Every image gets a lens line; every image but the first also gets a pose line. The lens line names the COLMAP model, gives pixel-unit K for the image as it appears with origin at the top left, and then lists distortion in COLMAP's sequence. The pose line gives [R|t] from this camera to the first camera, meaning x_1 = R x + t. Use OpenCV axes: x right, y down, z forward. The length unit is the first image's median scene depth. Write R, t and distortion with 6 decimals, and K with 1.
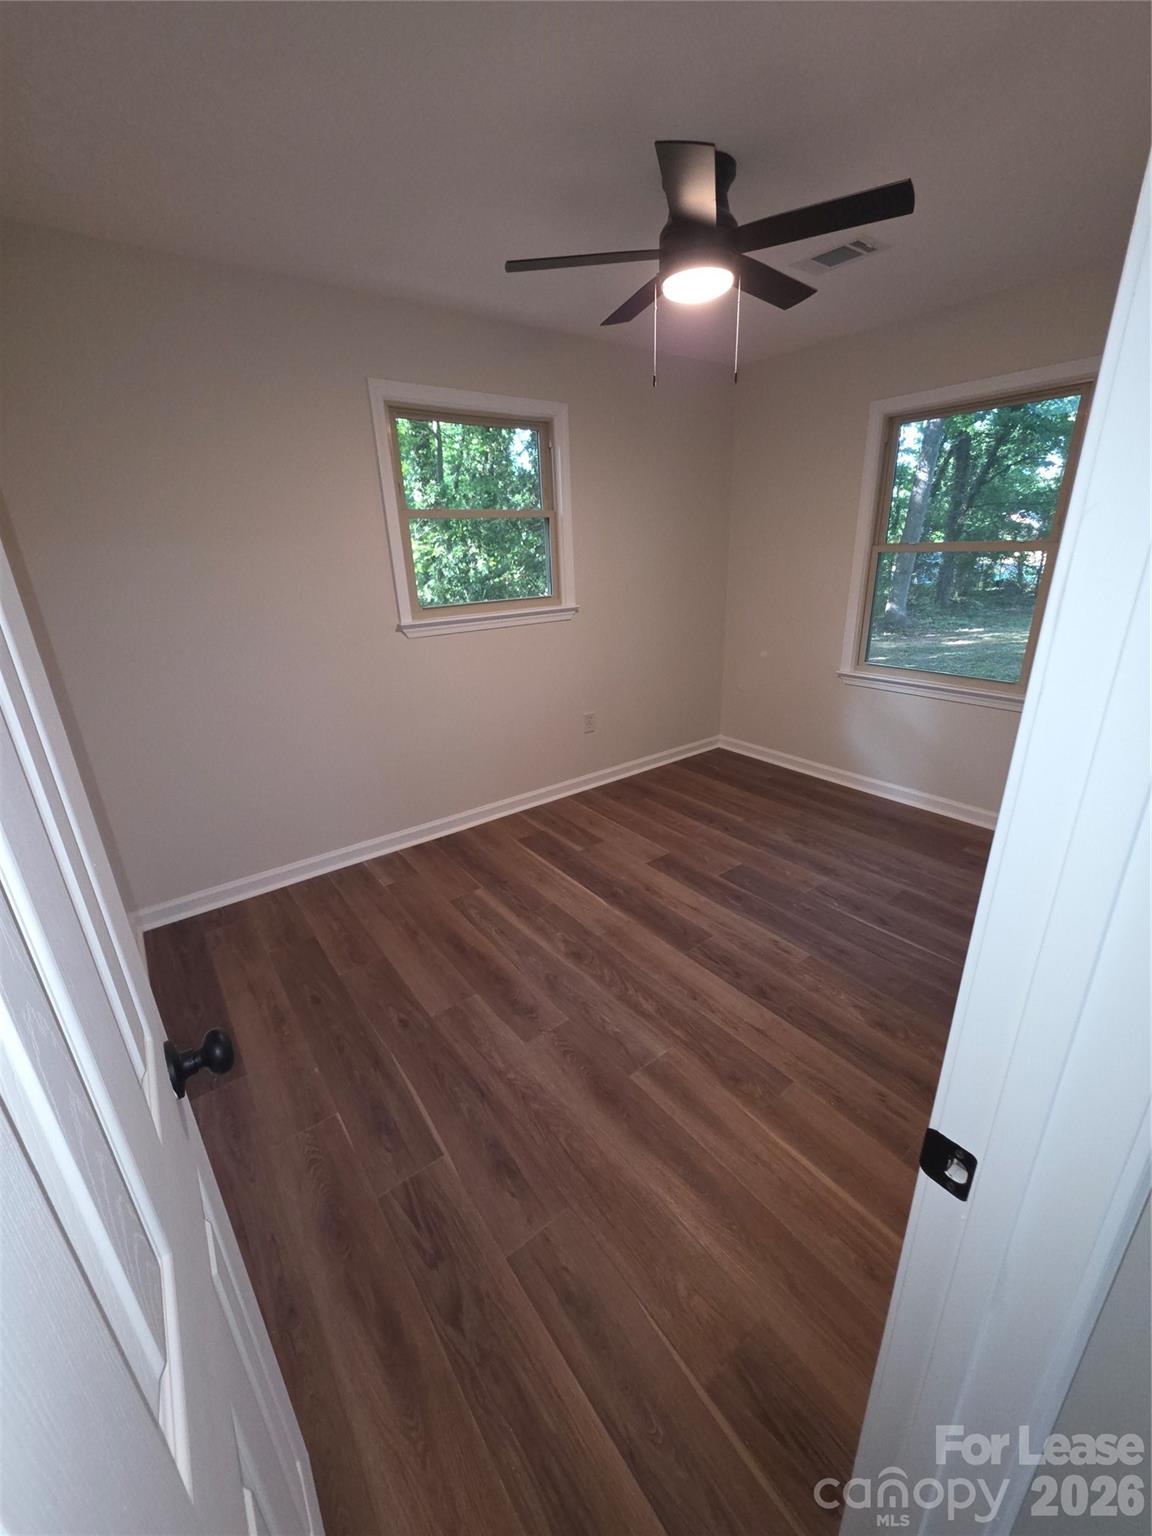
lens RADIAL K [[611.0, 0, 588.5], [0, 611.0, 769.7], [0, 0, 1]] dist [0.001694, -0.000001]
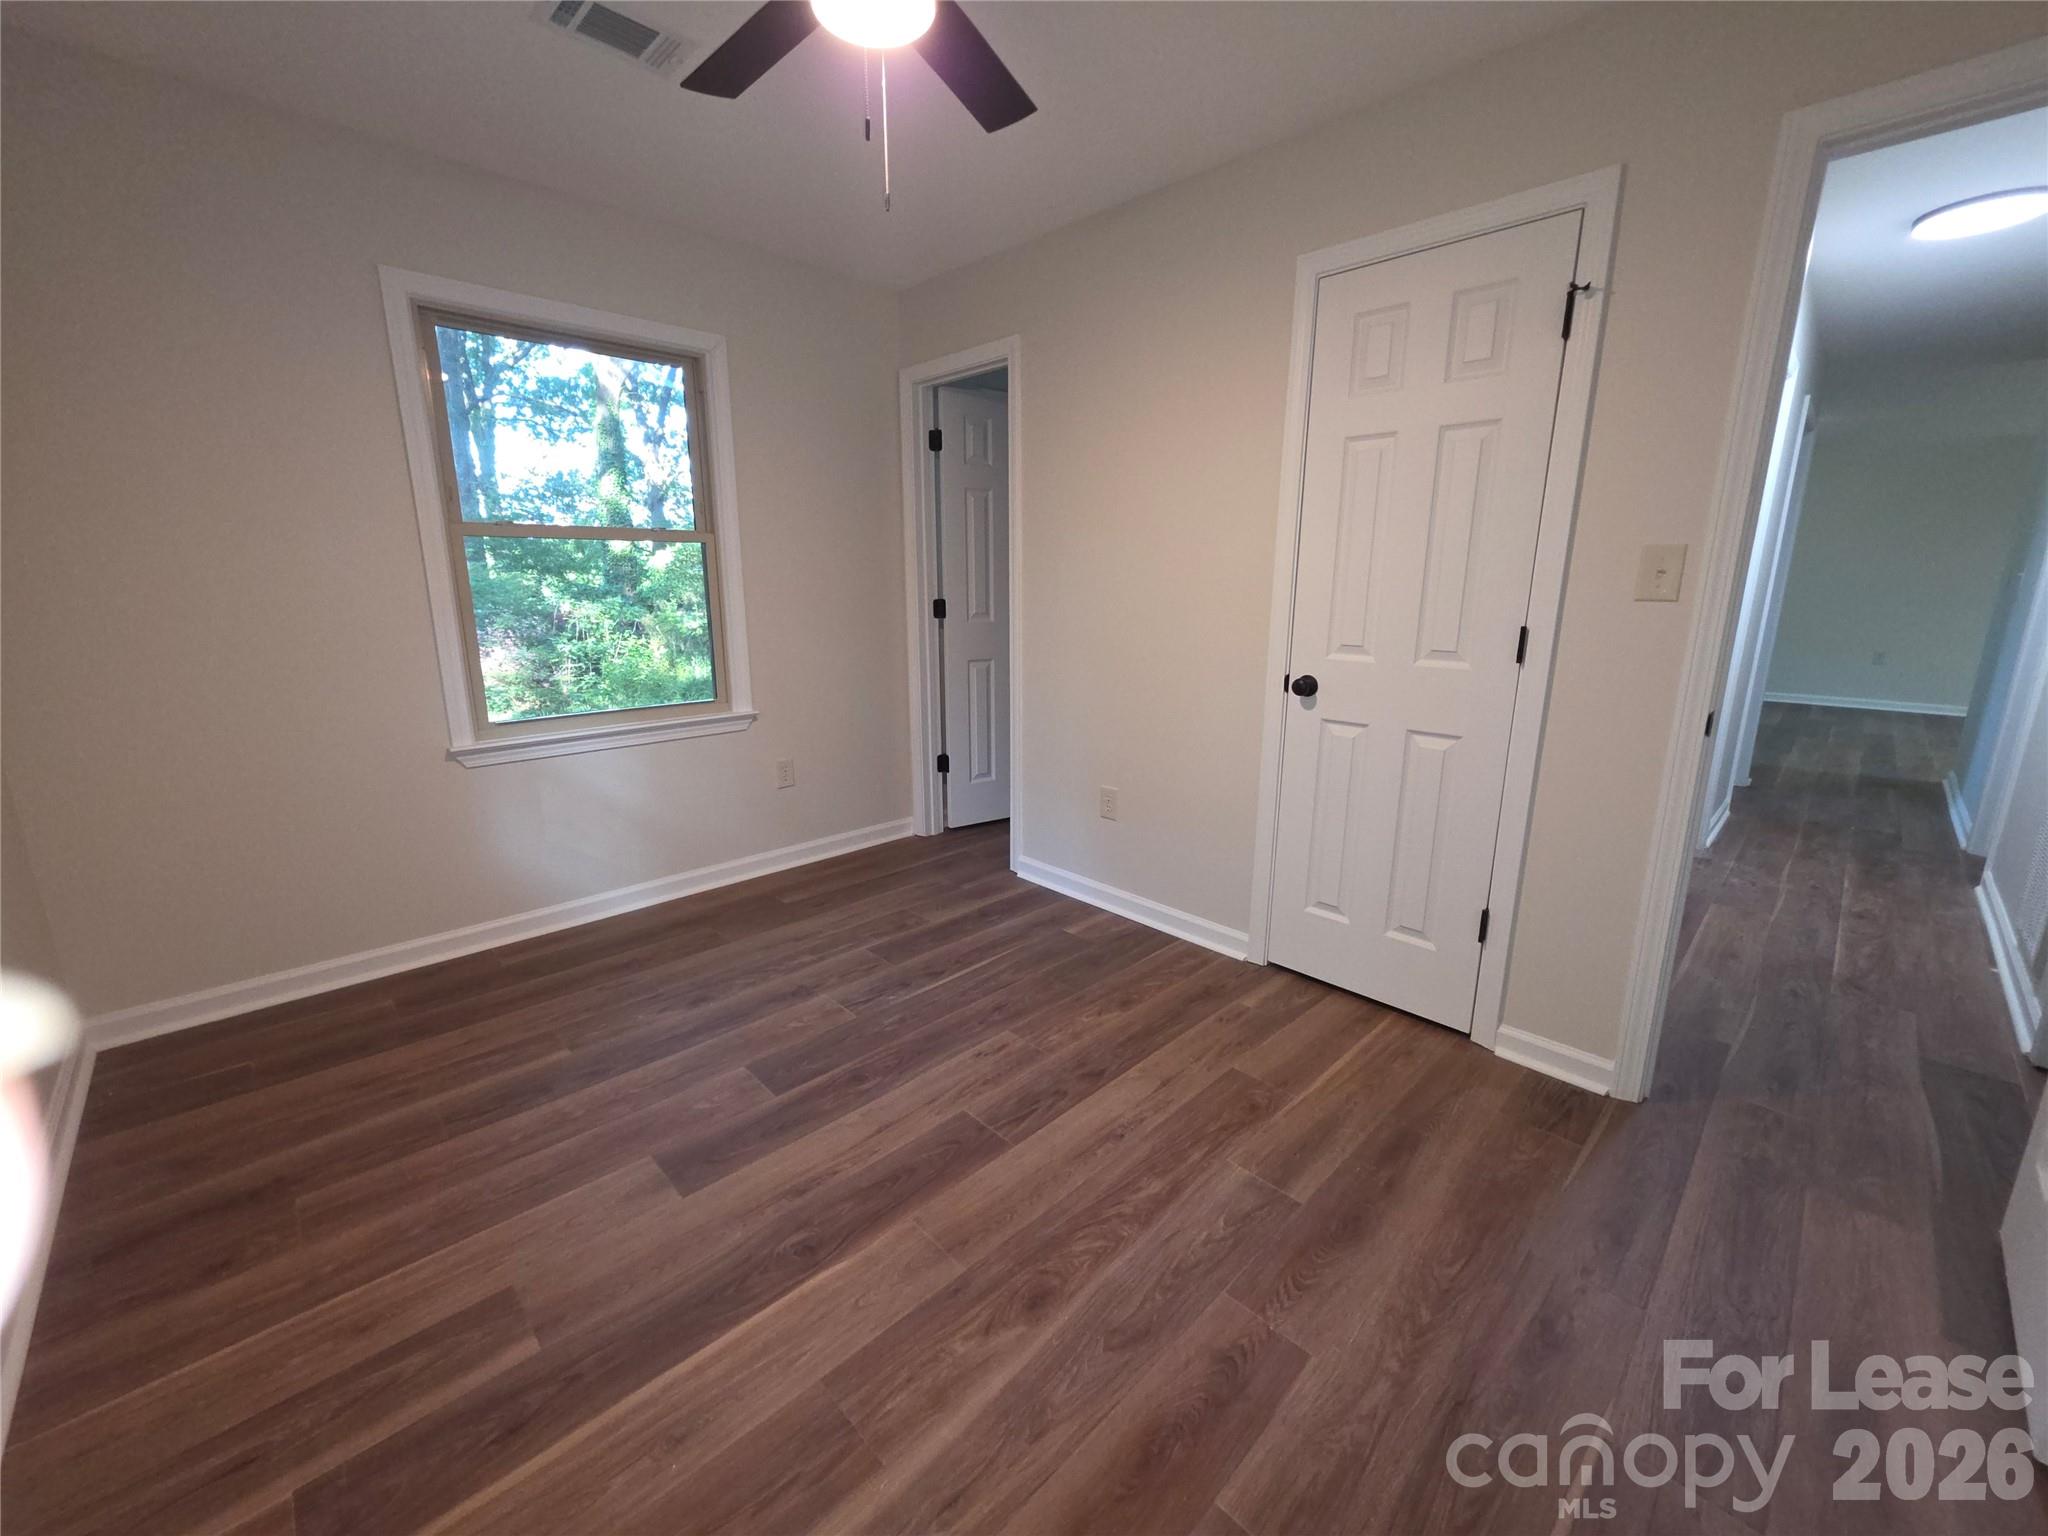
lens RADIAL K [[814.6, 0, 1024.1], [0, 814.6, 757.9], [0, 0, 1]] dist [0.001694, -0.000001]
pose [[-0.114653, -0.187071, 0.975633, -0.493357], [0.348661, 0.912054, 0.215854, -0.188487], [-0.930210, 0.364914, -0.039345, 0.802651]]
